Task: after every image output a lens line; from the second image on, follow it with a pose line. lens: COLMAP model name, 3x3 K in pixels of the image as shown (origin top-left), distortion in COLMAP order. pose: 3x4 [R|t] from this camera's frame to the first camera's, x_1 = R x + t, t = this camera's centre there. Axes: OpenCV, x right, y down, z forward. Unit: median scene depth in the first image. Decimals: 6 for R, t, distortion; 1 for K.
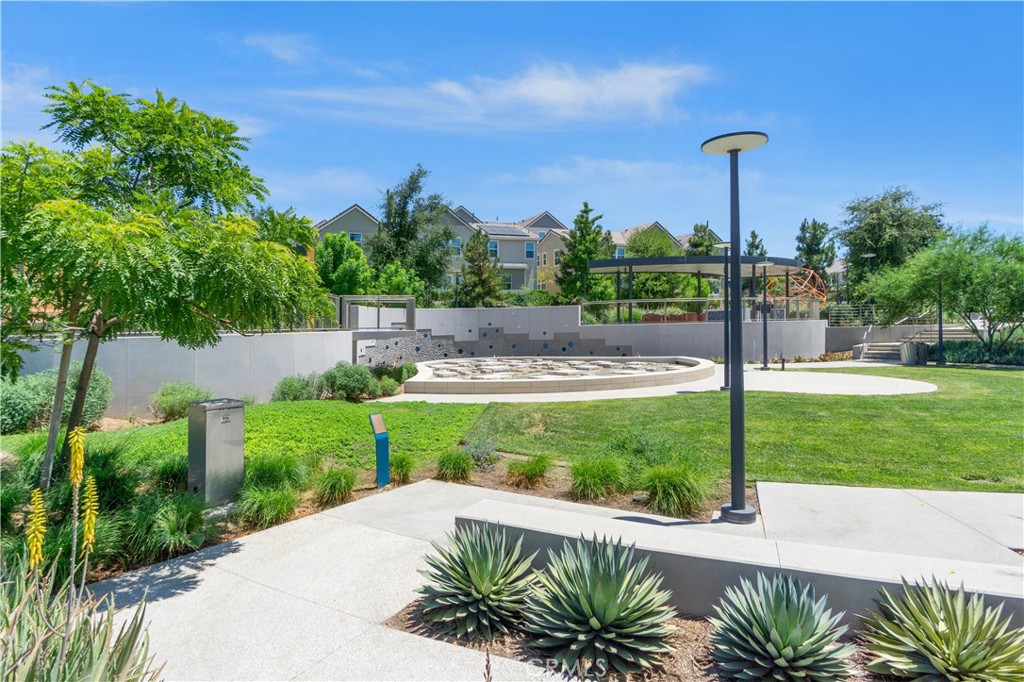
lens RADIAL K [[545.1, 0, 534.6], [0, 545.1, 333.5], [0, 0, 1]] dist [-0.003776, 0.002990]
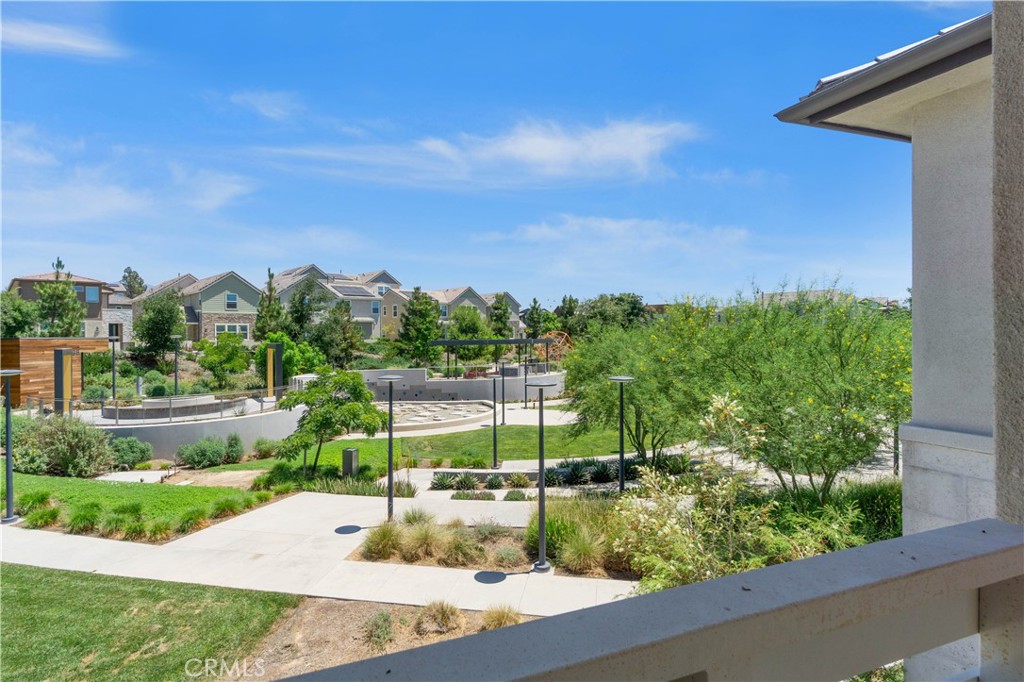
lens RADIAL K [[539.6, 0, 506.8], [0, 539.6, 341.2], [0, 0, 1]] dist [-0.006240, -0.000229]
pose [[0.957846, -0.011348, 0.287057, -0.160089], [0.010769, 0.999936, 0.003597, -0.146956], [-0.287080, -0.000354, 0.957907, -0.672928]]
